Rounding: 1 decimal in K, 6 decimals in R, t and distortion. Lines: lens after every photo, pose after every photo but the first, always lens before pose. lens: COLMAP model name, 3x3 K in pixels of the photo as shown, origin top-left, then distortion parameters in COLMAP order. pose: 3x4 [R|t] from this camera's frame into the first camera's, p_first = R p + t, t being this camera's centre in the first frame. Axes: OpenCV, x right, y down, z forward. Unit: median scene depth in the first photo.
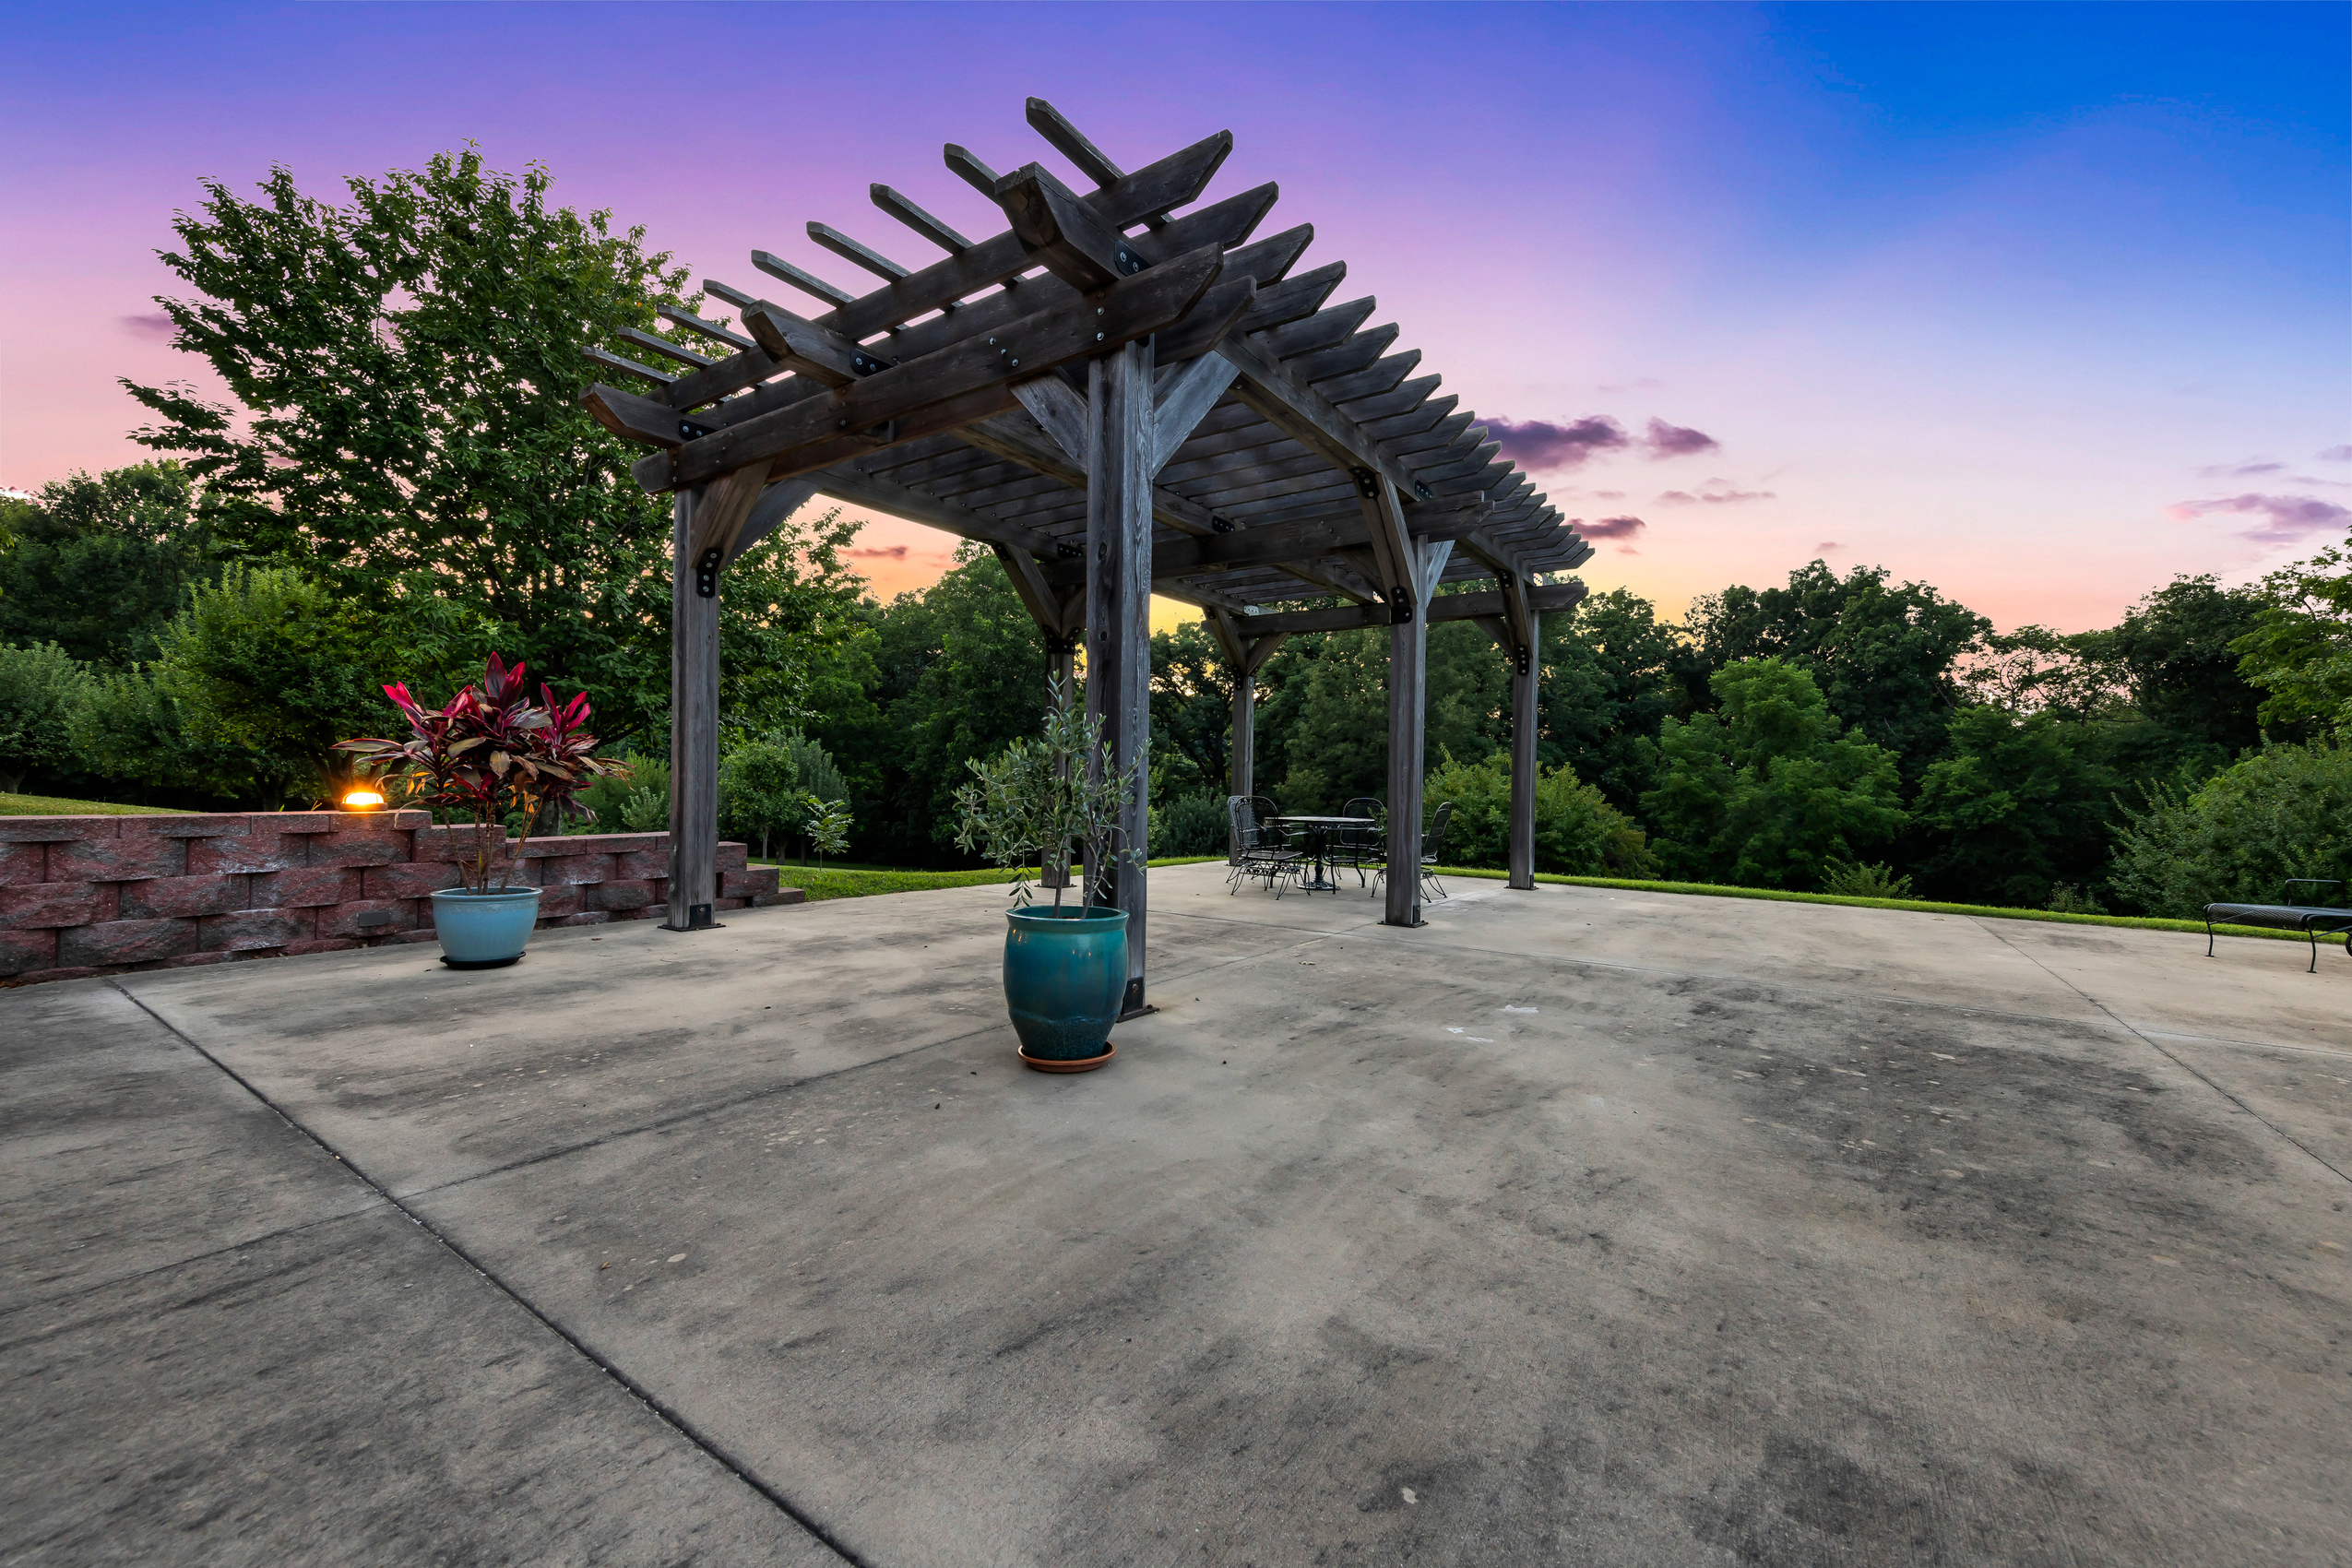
lens RADIAL K [[905.5, 0, 1176.0], [0, 905.5, 784.0], [0, 0, 1]] dist [0.002092, 0.000186]
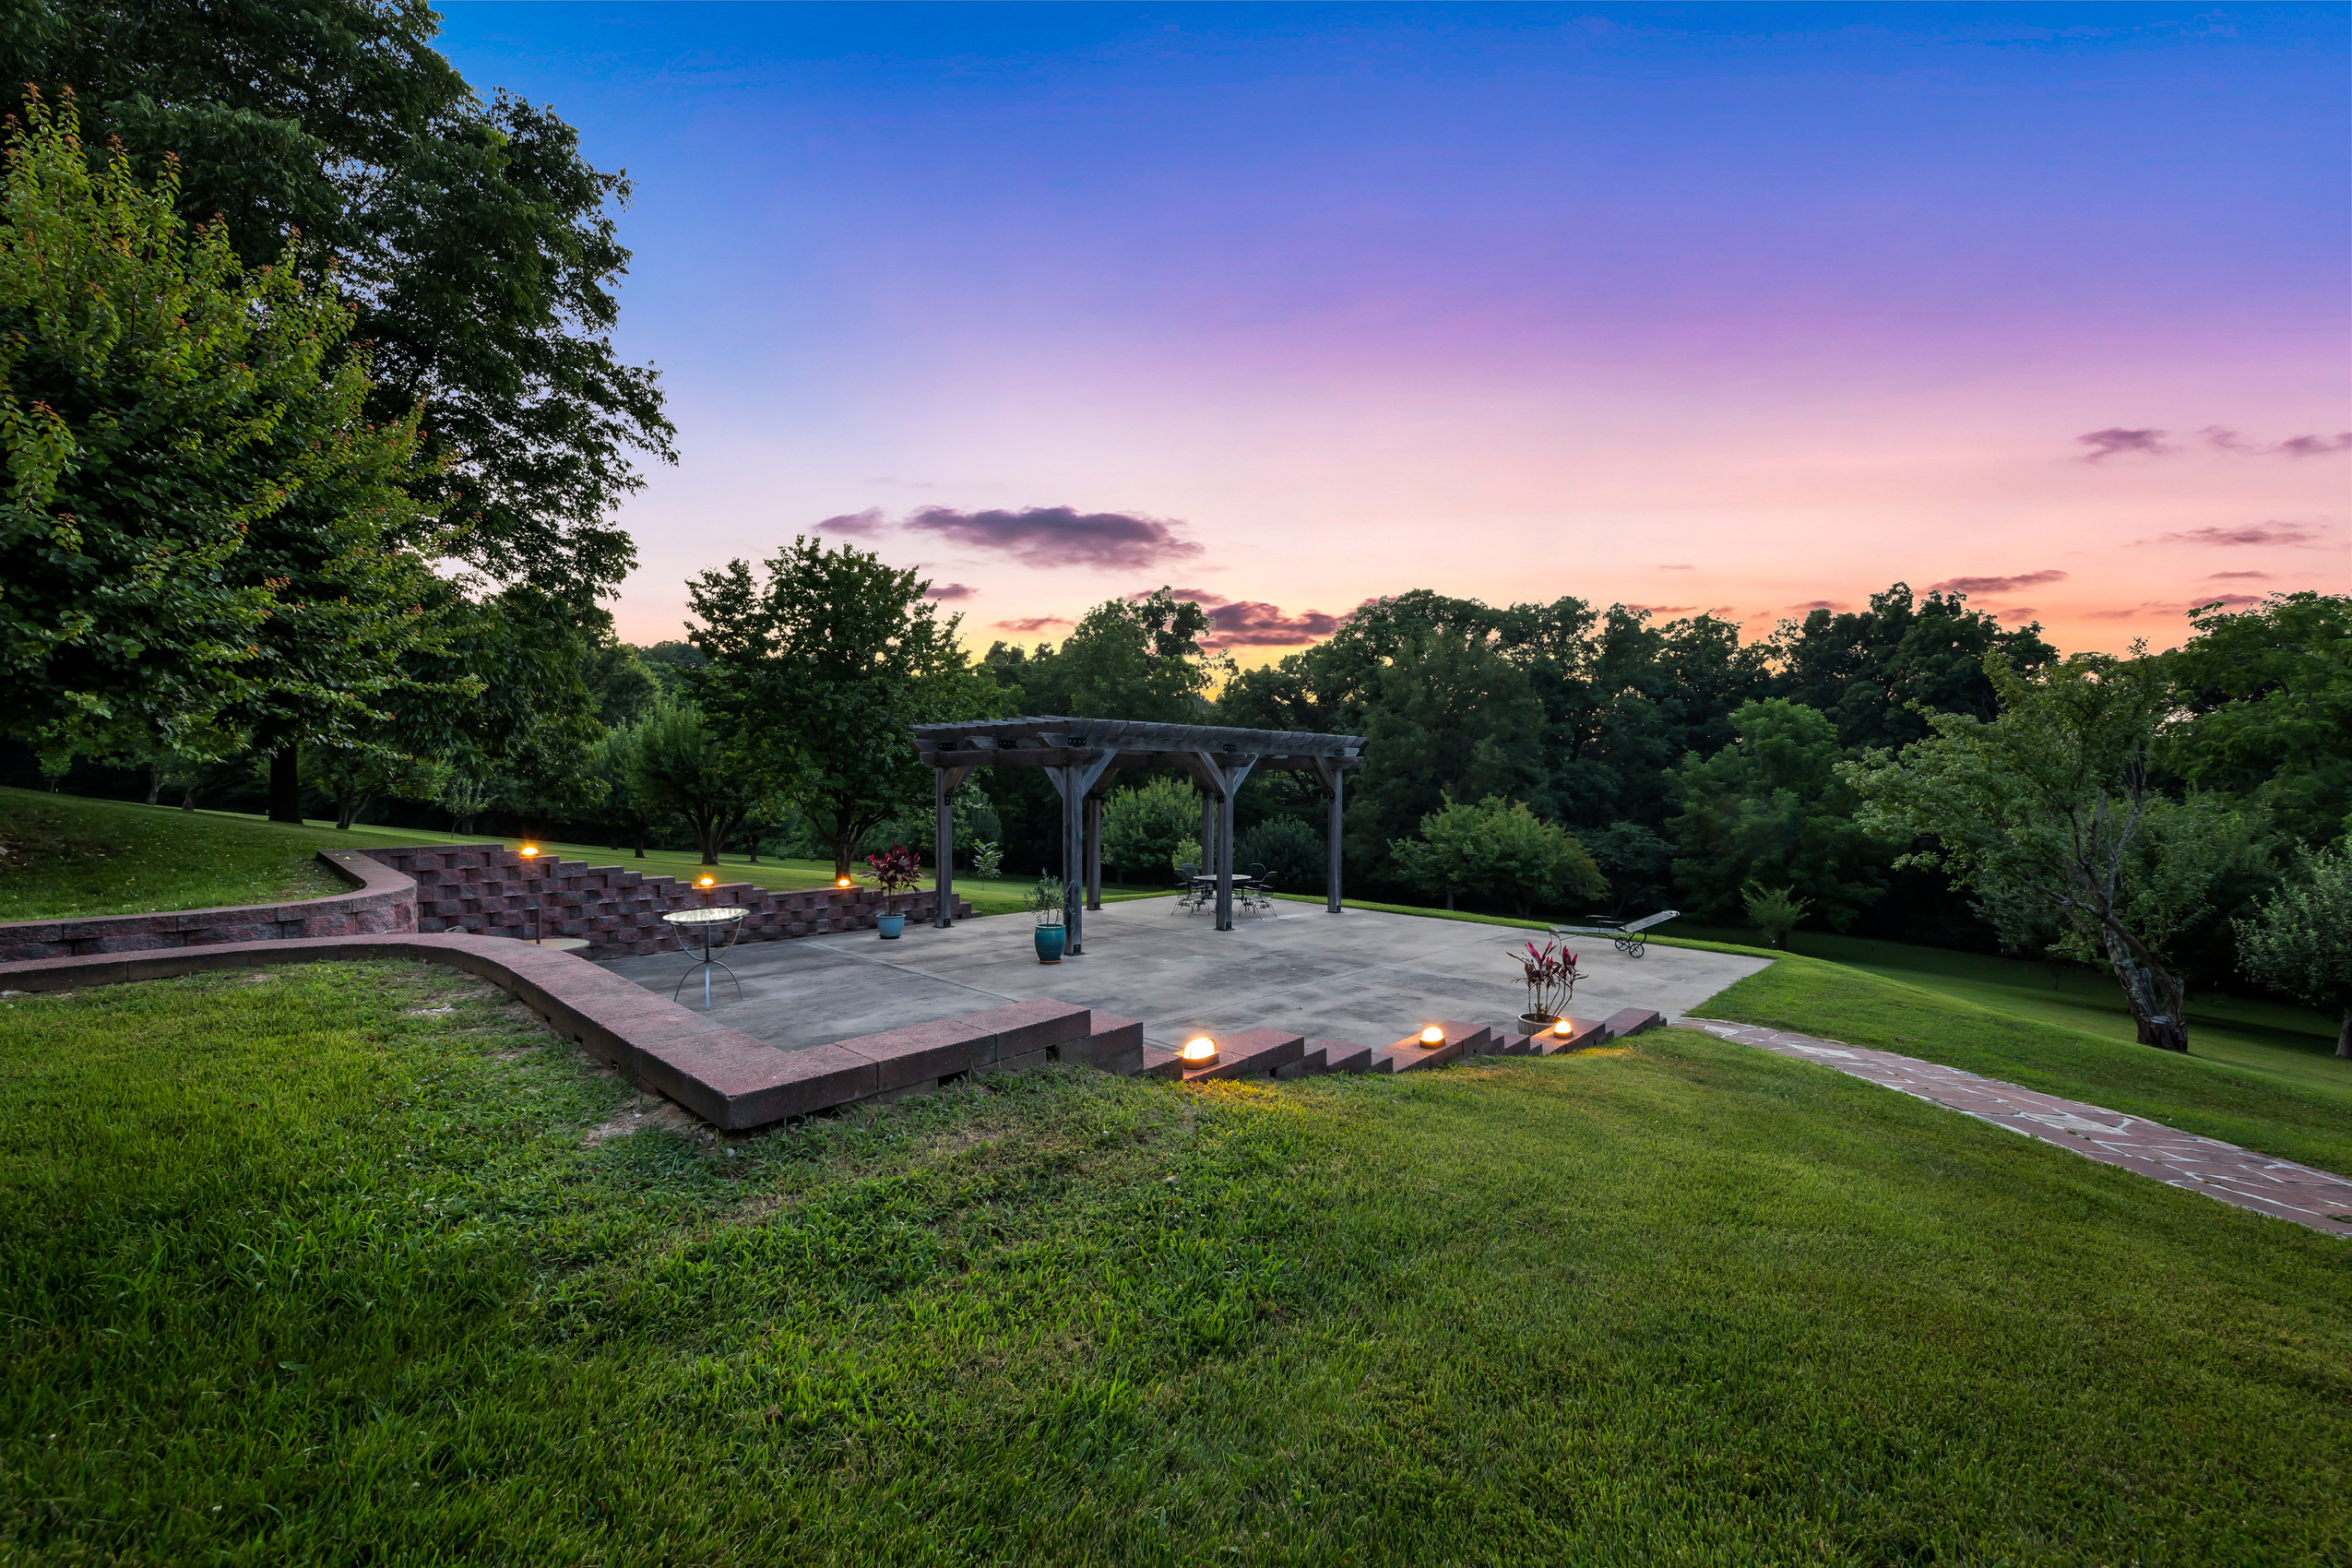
lens RADIAL K [[905.5, 0, 1176.0], [0, 905.5, 784.0], [0, 0, 1]] dist [0.002092, 0.000186]
pose [[0.987656, -0.009526, -0.156350, 1.289442], [0.009305, 0.999954, -0.002142, -0.569020], [0.156363, 0.000661, 0.987699, -3.480054]]
